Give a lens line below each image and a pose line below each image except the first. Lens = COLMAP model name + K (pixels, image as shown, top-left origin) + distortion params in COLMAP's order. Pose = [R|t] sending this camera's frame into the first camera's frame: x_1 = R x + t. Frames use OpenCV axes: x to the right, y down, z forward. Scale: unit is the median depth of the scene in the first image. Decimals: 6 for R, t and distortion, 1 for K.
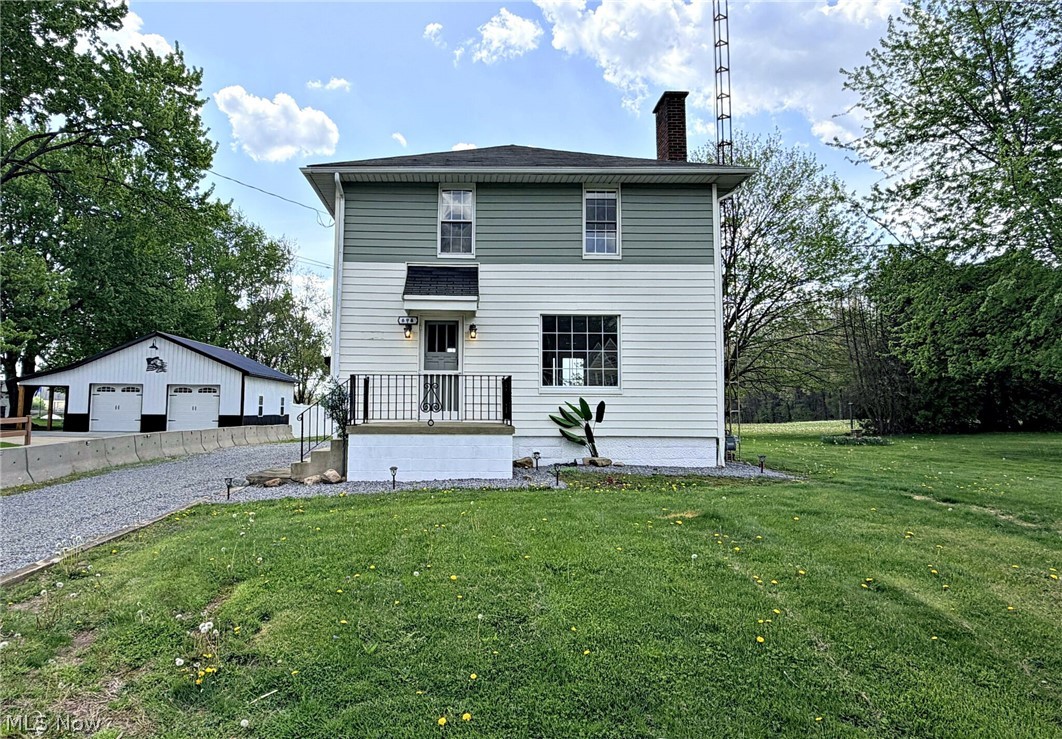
lens RADIAL K [[705.3, 0, 524.9], [0, 705.3, 361.9], [0, 0, 1]] dist [-0.004988, 0.001237]
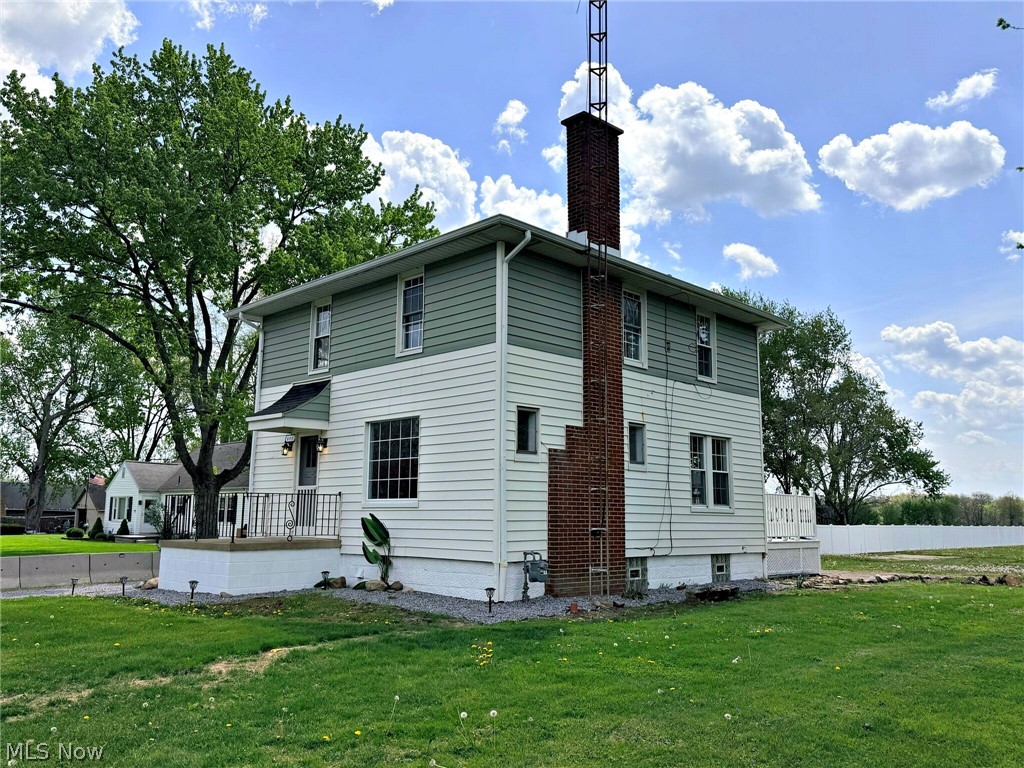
lens RADIAL K [[862.4, 0, 506.4], [0, 862.4, 386.0], [0, 0, 1]] dist [0.053491, 0.001579]
pose [[0.688207, -0.112496, -0.716740, 0.980613], [0.048749, 0.992843, -0.109023, 0.018935], [0.723875, 0.040090, 0.688766, 0.339760]]
